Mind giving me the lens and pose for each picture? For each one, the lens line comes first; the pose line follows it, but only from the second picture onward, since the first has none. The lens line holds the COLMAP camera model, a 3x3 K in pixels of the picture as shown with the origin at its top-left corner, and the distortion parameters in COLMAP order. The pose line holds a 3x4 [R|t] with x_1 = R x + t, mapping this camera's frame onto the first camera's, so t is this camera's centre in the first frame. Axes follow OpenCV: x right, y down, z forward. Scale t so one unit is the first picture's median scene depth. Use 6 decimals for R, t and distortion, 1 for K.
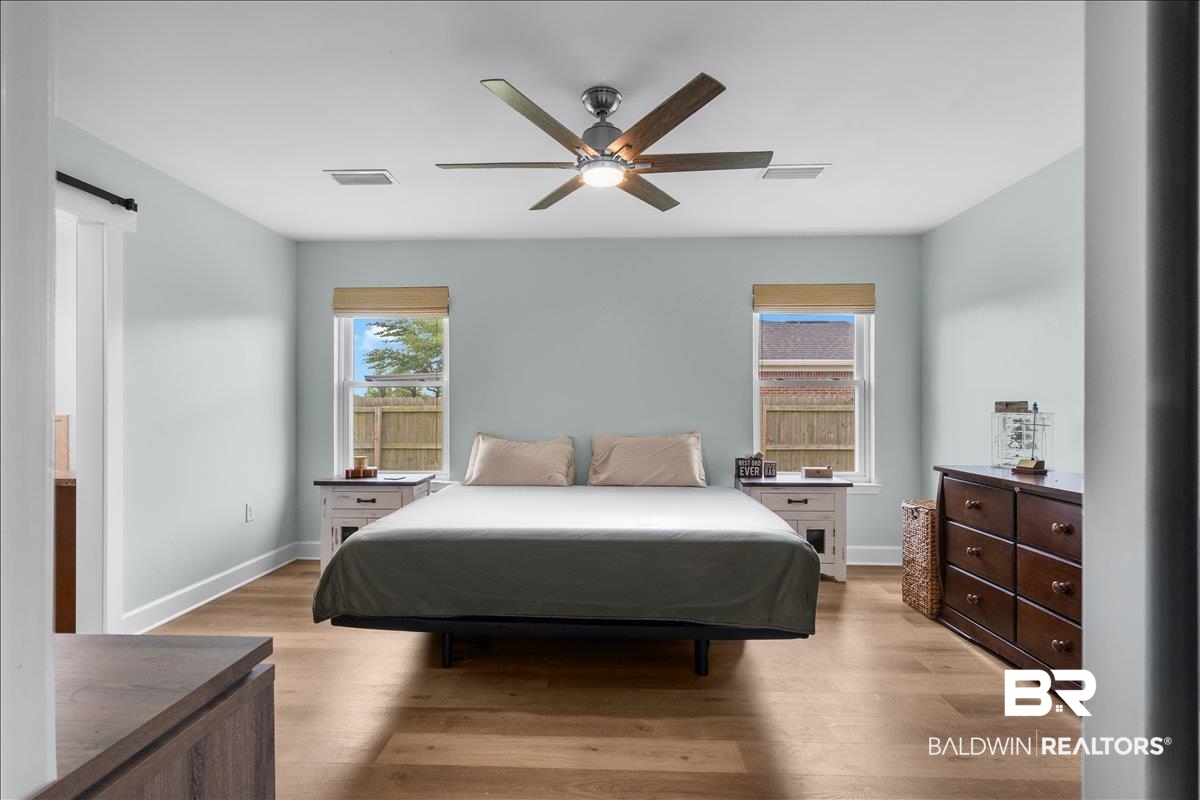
lens RADIAL K [[544.7, 0, 593.8], [0, 544.7, 401.1], [0, 0, 1]] dist [-0.001427, 0.000473]
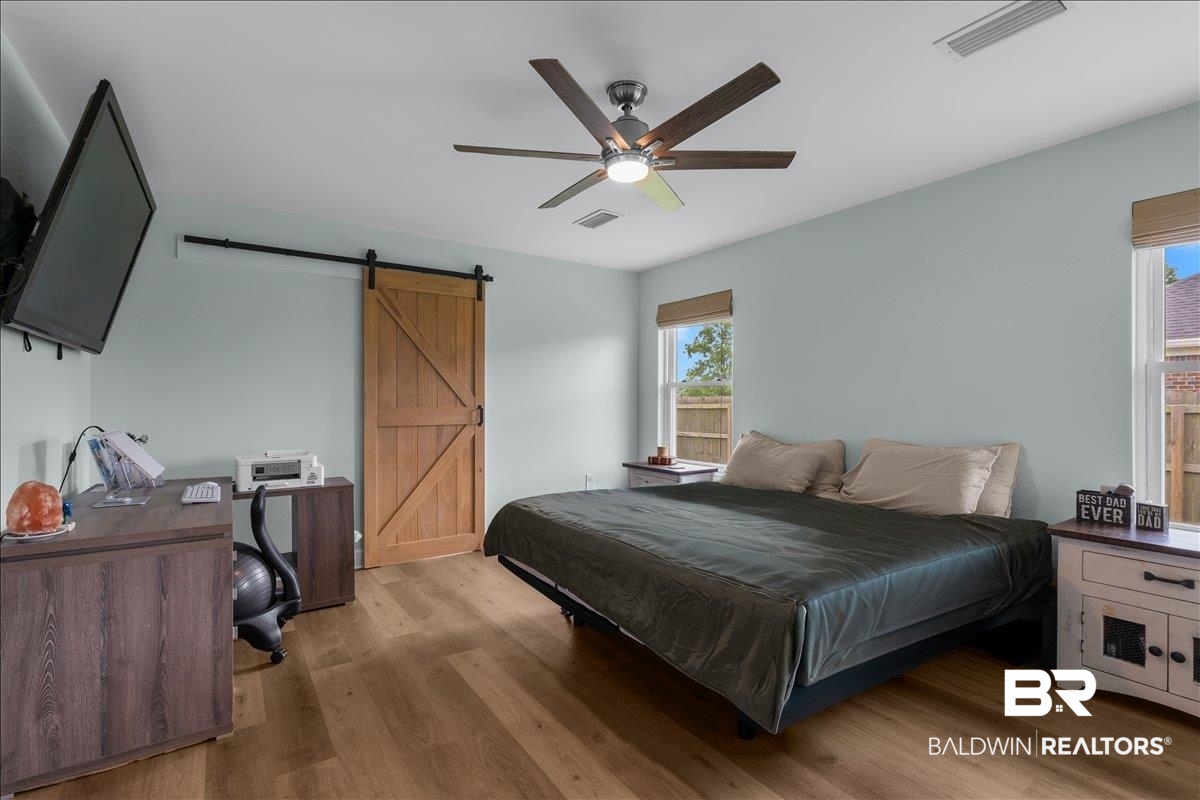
lens RADIAL K [[519.9, 0, 600.0], [0, 519.9, 400.0], [0, 0, 1]] dist [-0.003058, -0.000327]
pose [[0.626078, -0.000097, -0.779760, 0.400012], [0.002086, 0.999997, 0.001550, -0.000741], [0.779758, -0.002597, 0.626076, 0.209969]]
